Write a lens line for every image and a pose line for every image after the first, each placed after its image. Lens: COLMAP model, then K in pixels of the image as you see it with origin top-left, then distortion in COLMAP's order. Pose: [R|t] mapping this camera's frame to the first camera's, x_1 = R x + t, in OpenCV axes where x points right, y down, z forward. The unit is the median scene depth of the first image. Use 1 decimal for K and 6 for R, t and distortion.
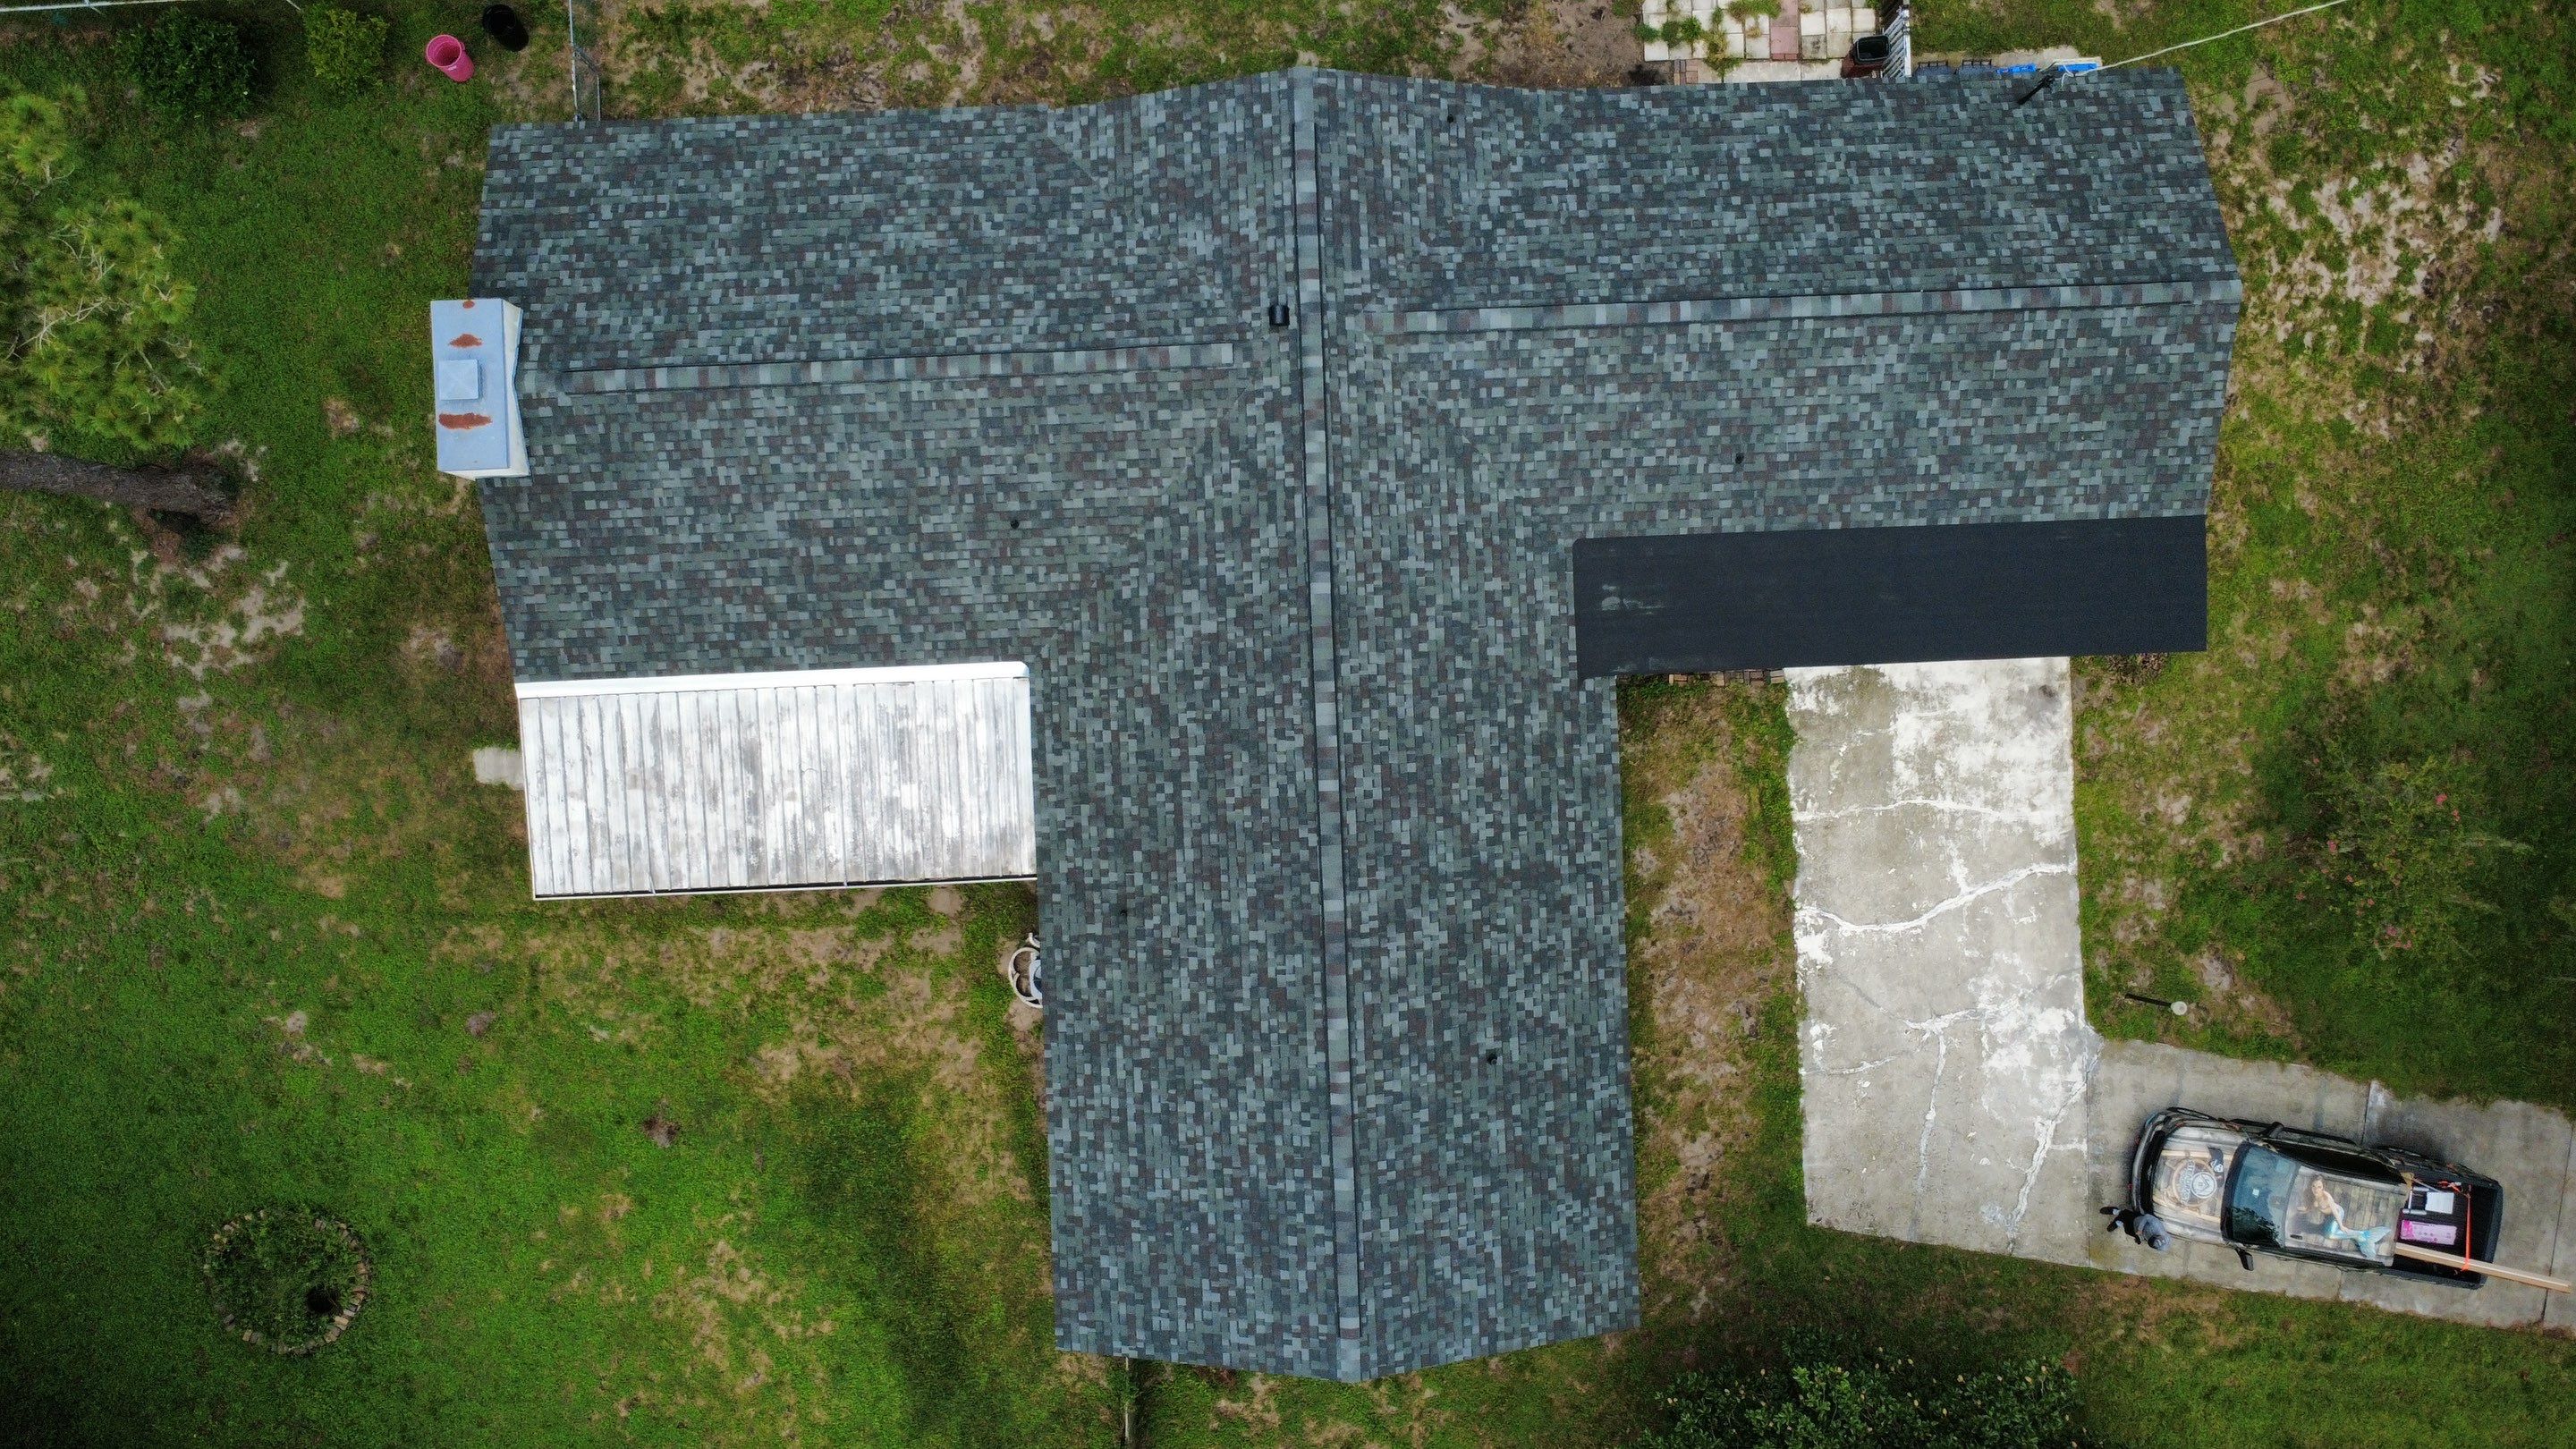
lens RADIAL K [[1876.8, 0, 1283.6], [0, 1876.8, 720.2], [0, 0, 1]] dist [-0.001116, 0.000396]
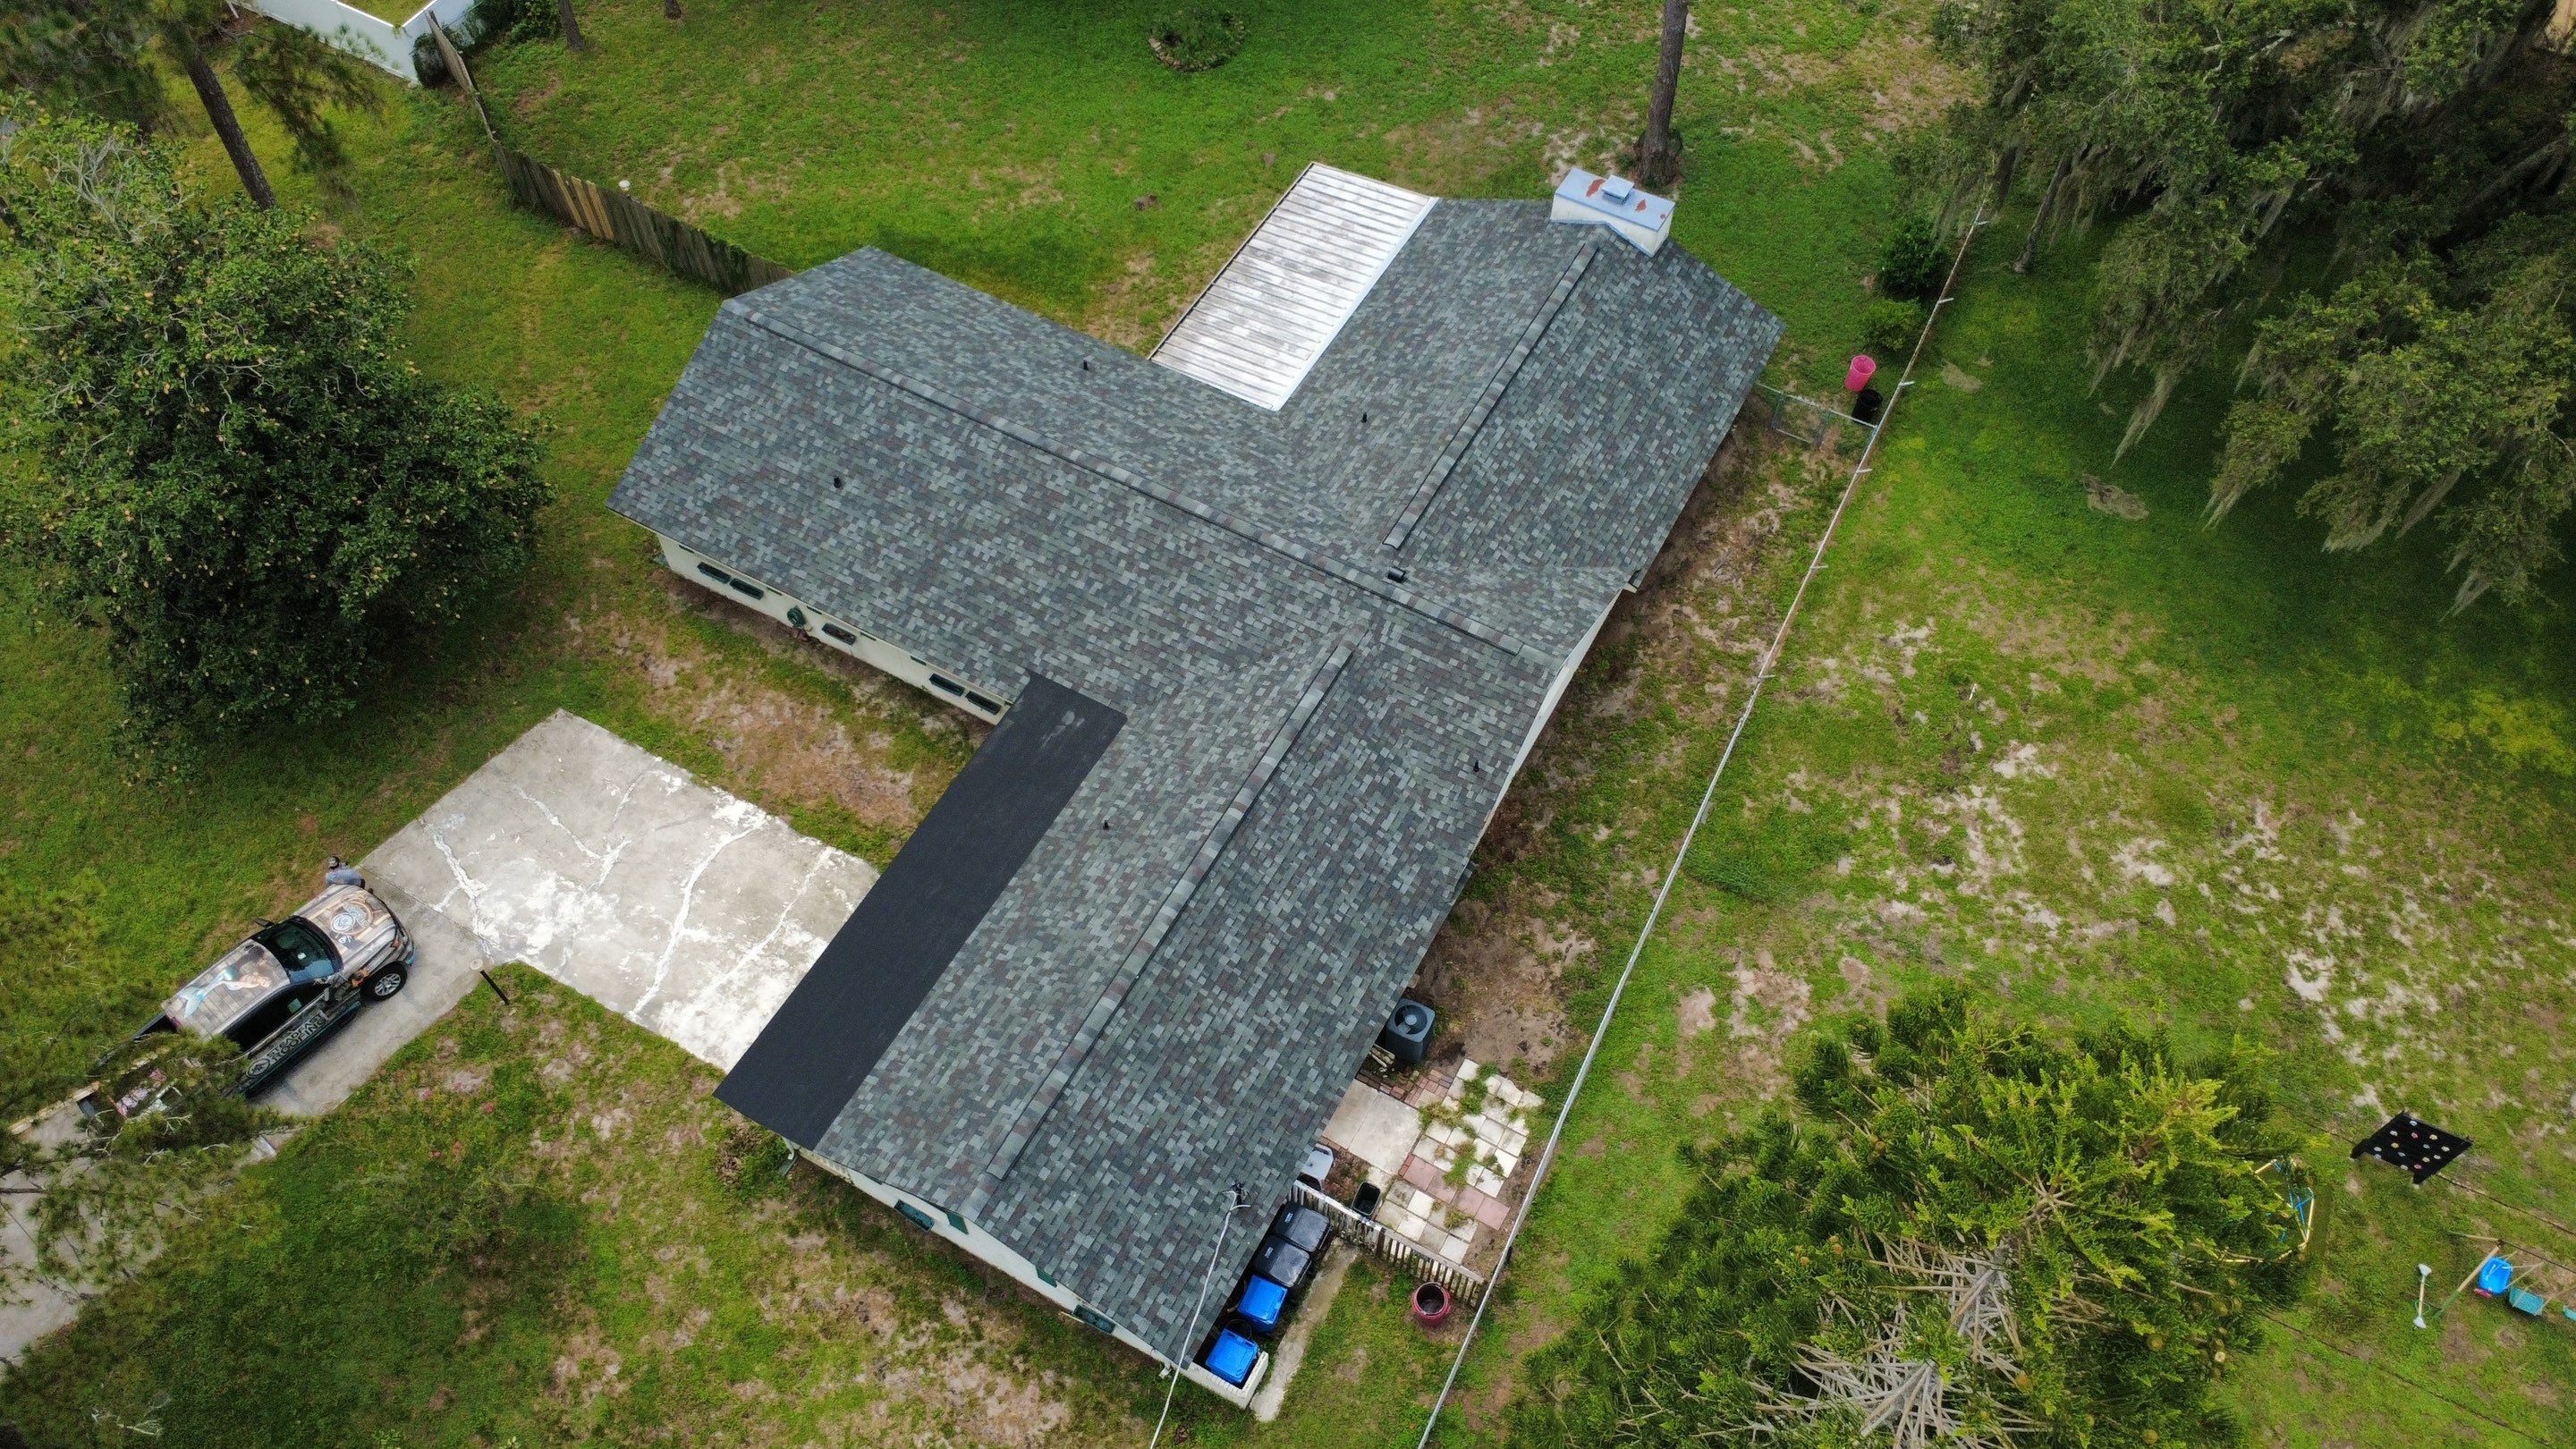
lens RADIAL K [[1876.8, 0, 1283.6], [0, 1876.8, 720.2], [0, 0, 1]] dist [-0.001116, 0.000396]
pose [[-0.517633, 0.696463, -0.496987, 0.719571], [-0.855419, -0.433301, 0.283740, -0.535985], [-0.017731, 0.572005, 0.820059, -0.002101]]
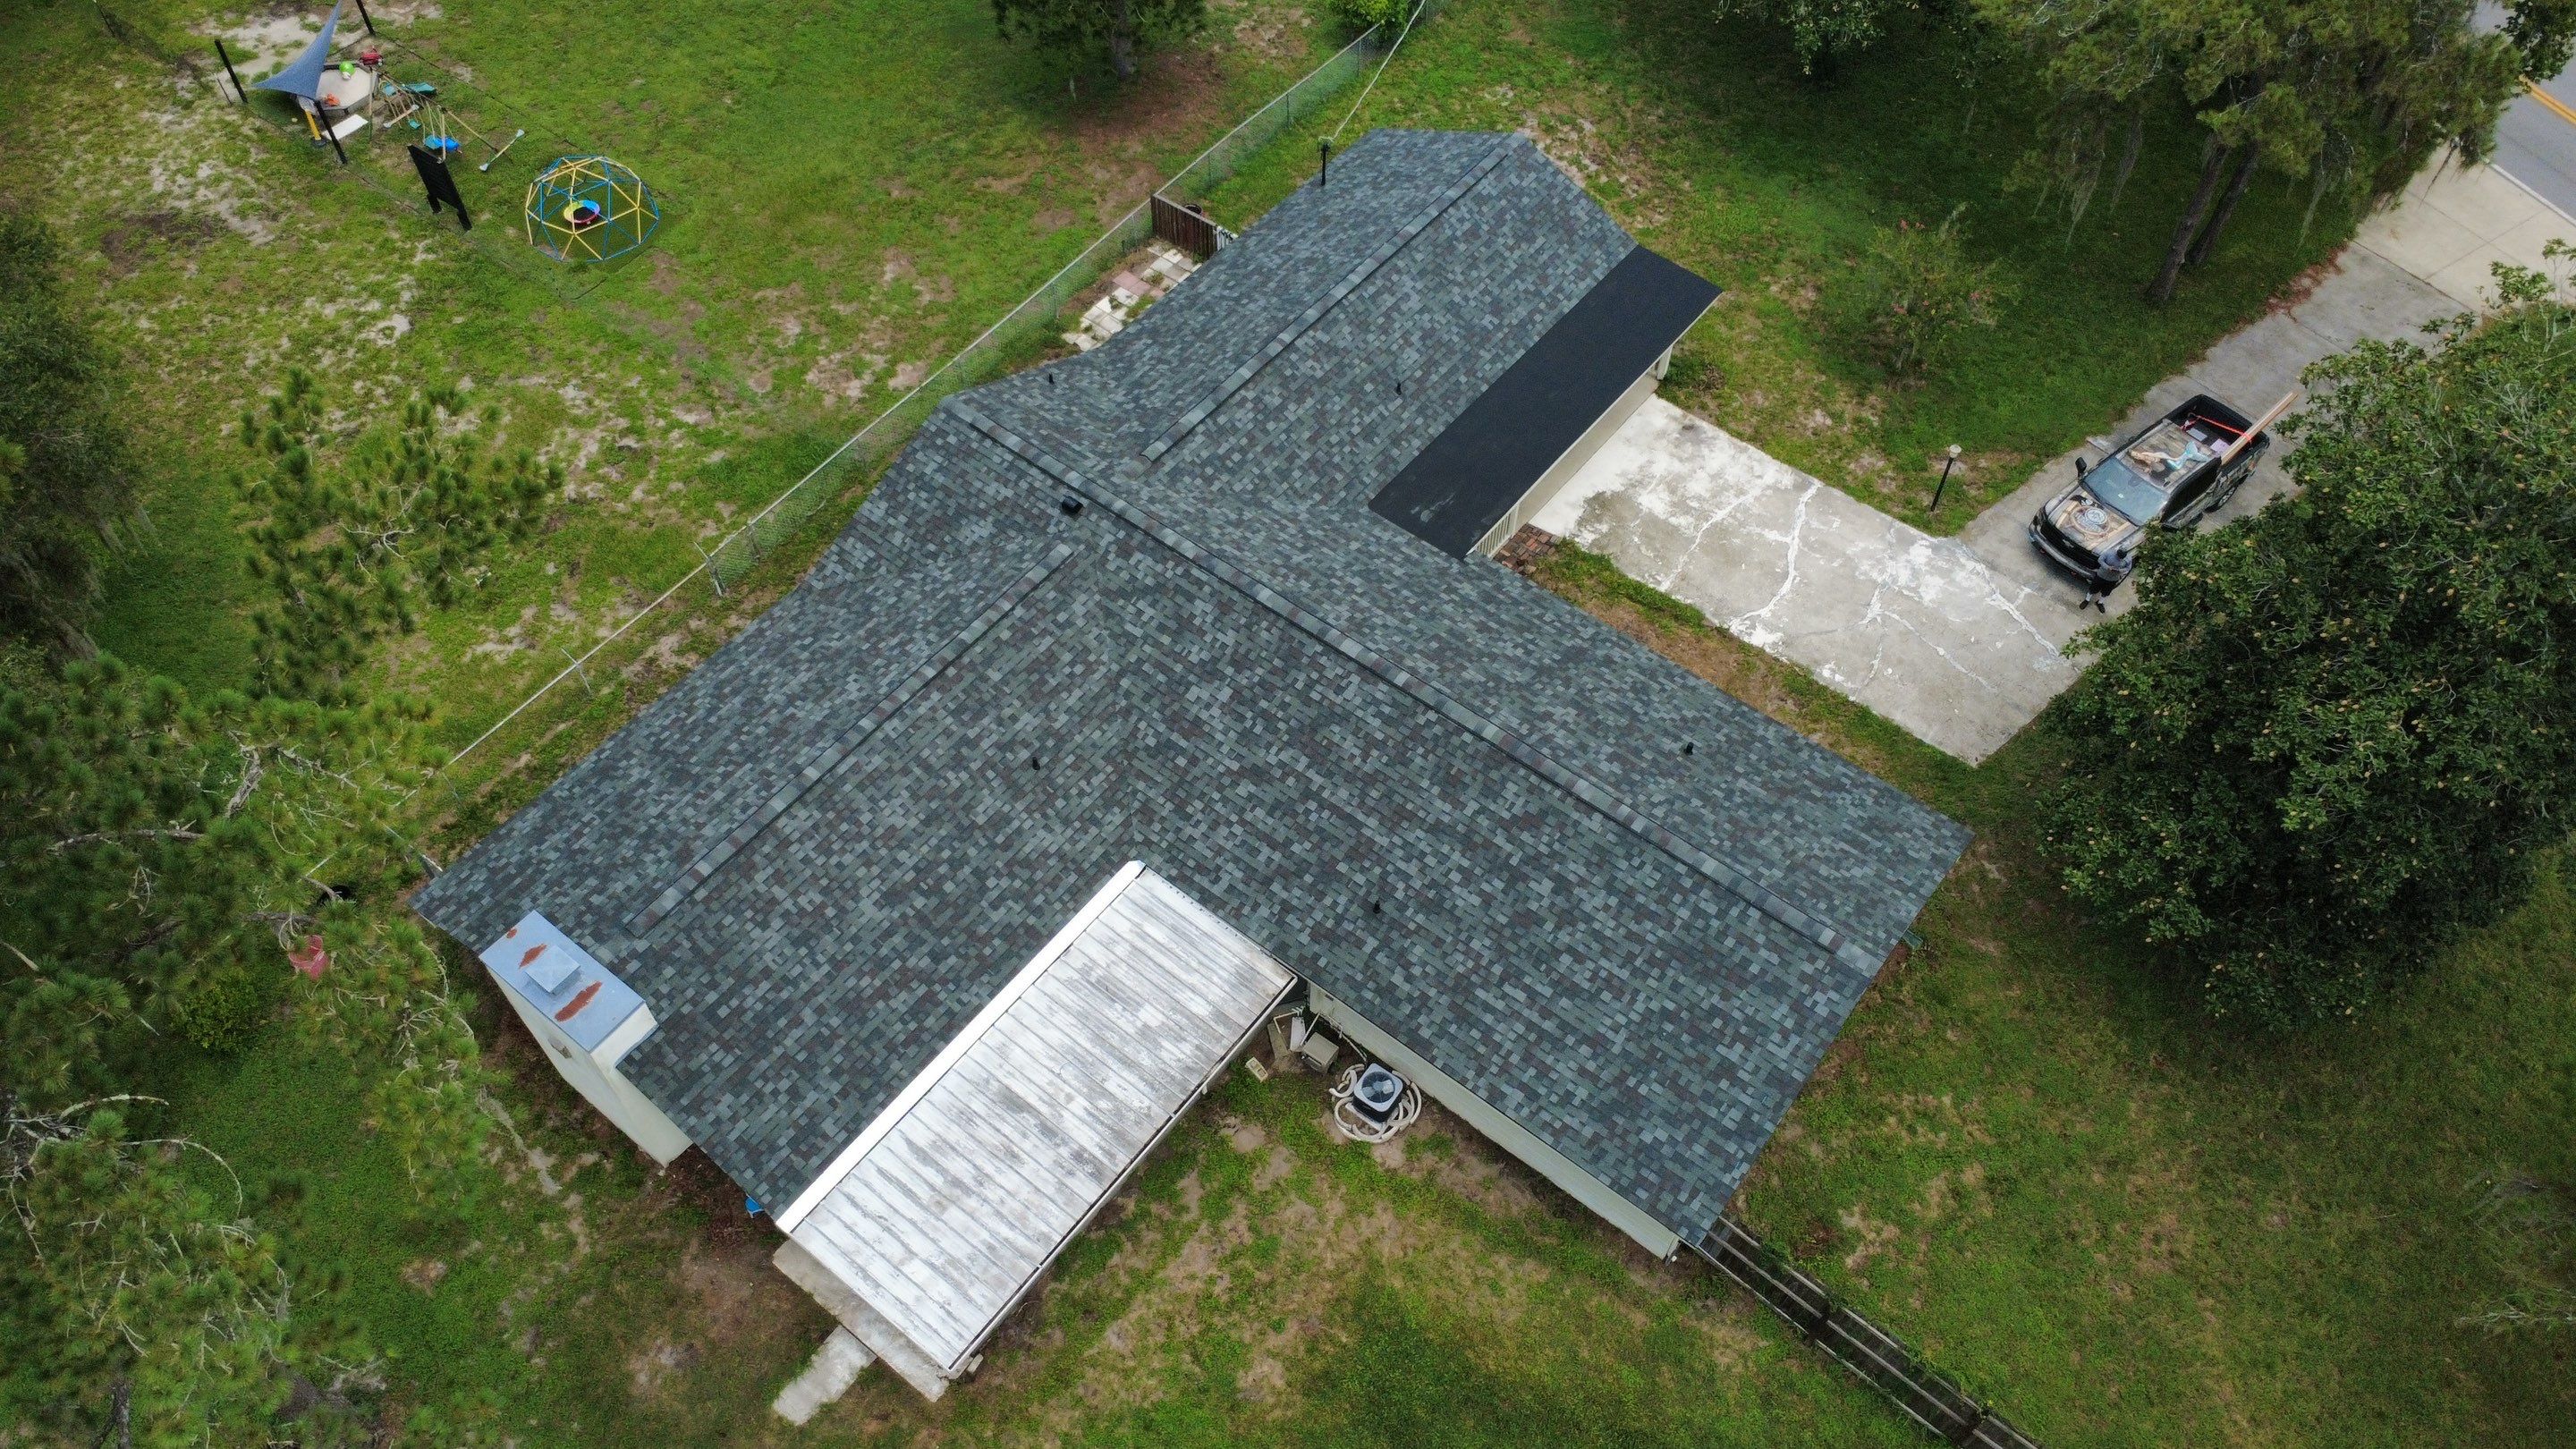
lens RADIAL K [[1876.8, 0, 1283.6], [0, 1876.8, 720.2], [0, 0, 1]] dist [-0.001116, 0.000396]
pose [[0.645941, -0.611426, 0.457076, -0.530212], [0.763359, 0.522528, -0.379800, 0.404370], [-0.006615, 0.594241, 0.804260, 0.102059]]
